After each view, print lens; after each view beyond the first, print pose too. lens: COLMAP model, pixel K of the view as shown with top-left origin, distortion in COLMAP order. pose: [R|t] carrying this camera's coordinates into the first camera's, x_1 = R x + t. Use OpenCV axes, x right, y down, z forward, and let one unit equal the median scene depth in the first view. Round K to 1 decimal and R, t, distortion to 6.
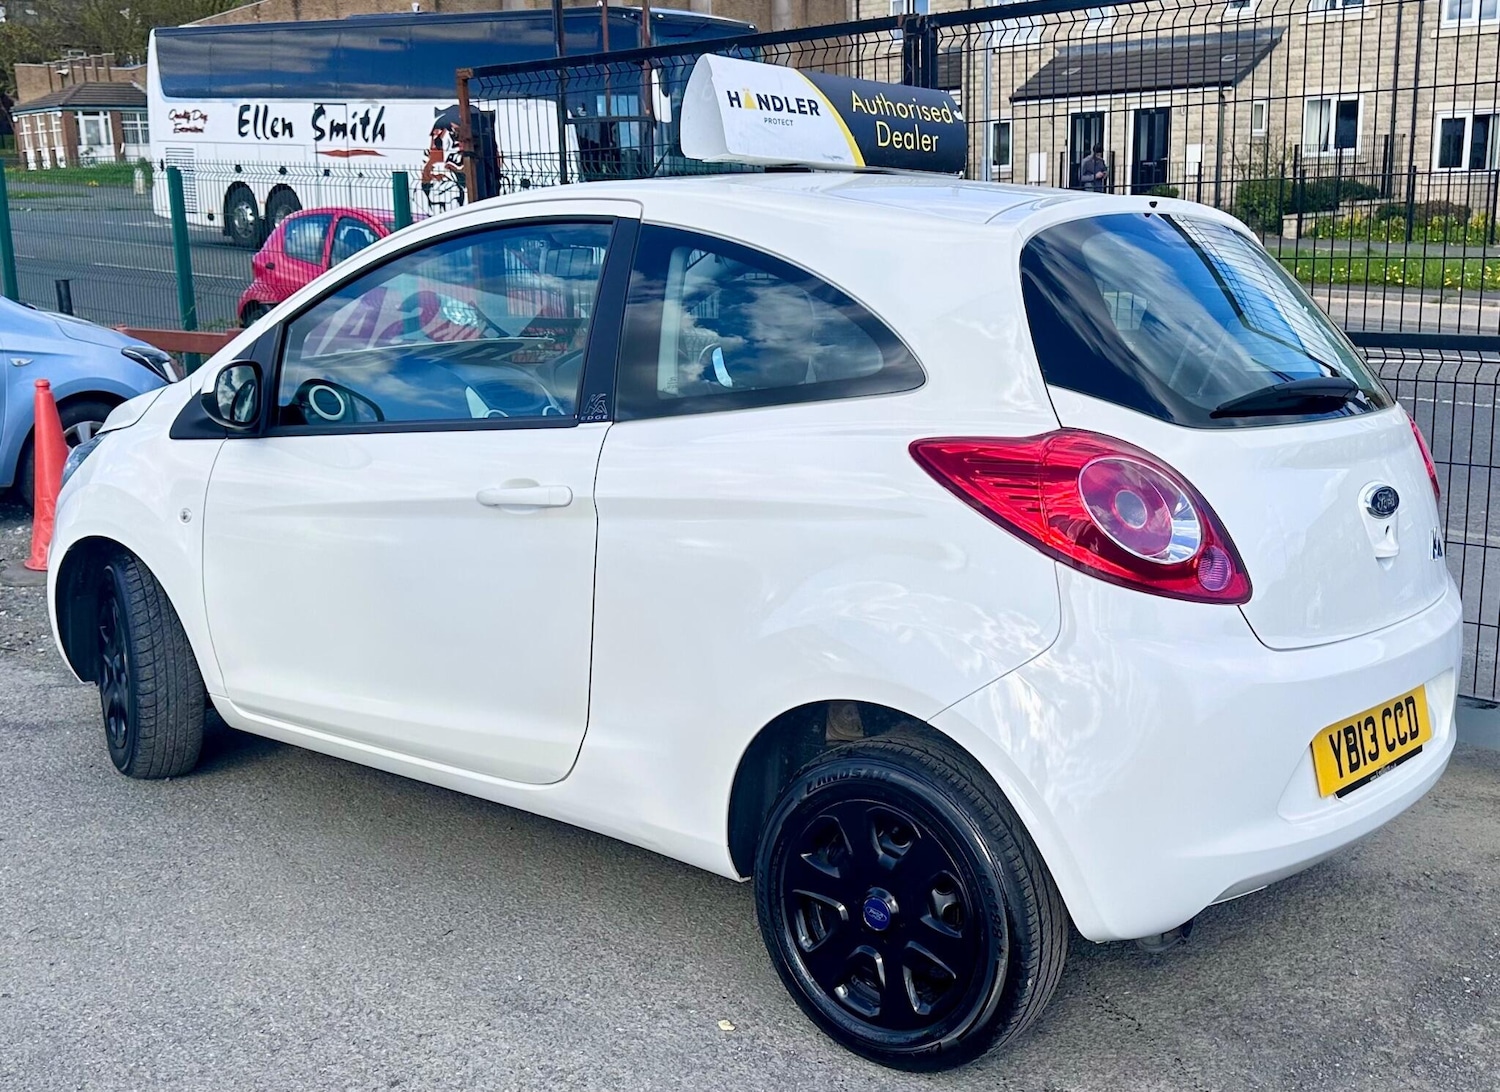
lens RADIAL K [[1772.0, 0, 744.2], [0, 1772.0, 682.6], [0, 0, 1]] dist [0.190498, -0.395208]
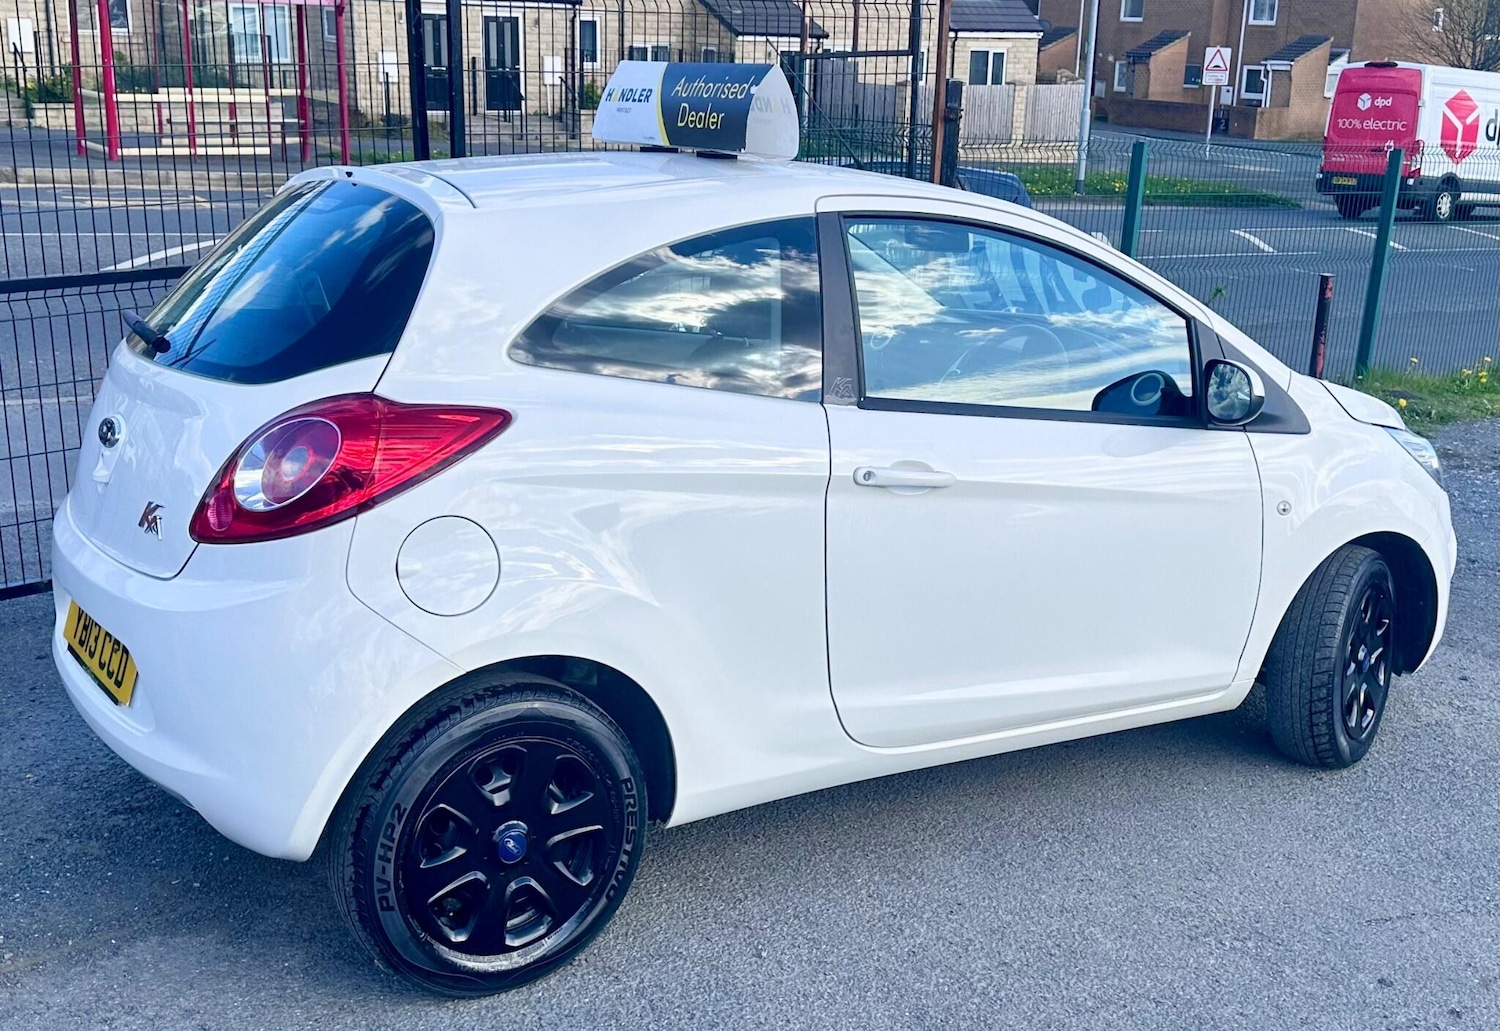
lens RADIAL K [[1710.1, 0, 780.4], [0, 1710.1, 484.4], [0, 0, 1]] dist [0.179941, -0.373929]
pose [[-0.289088, 0.163206, -0.943288, 1.091092], [-0.268771, 0.931890, 0.243604, -0.385795], [0.918798, 0.323952, -0.225533, 1.425970]]
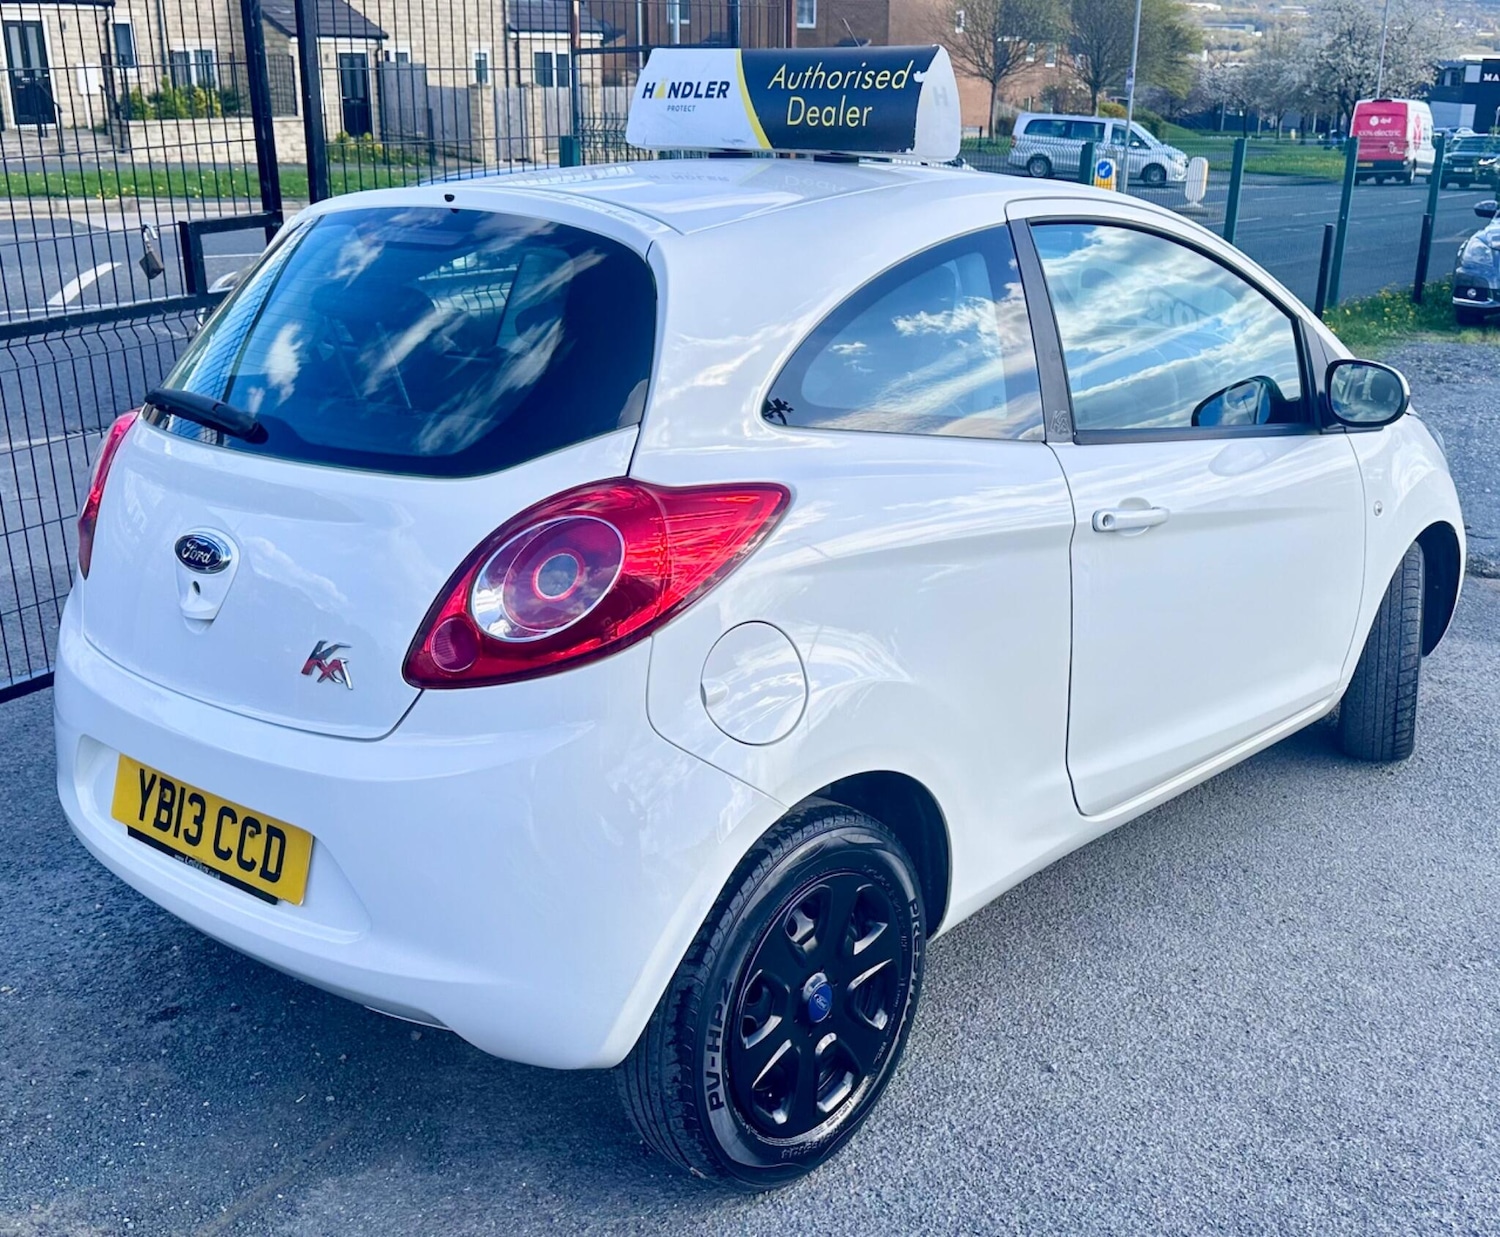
lens RADIAL K [[1646.0, 0, 828.0], [0, 1646.0, 607.0], [0, 0, 1]] dist [0.193057, -0.374538]
pose [[-0.000593, 0.247204, -0.968963, 0.979274], [-0.245557, 0.939260, 0.239776, -0.294203], [0.969382, 0.238078, 0.060146, 1.087556]]
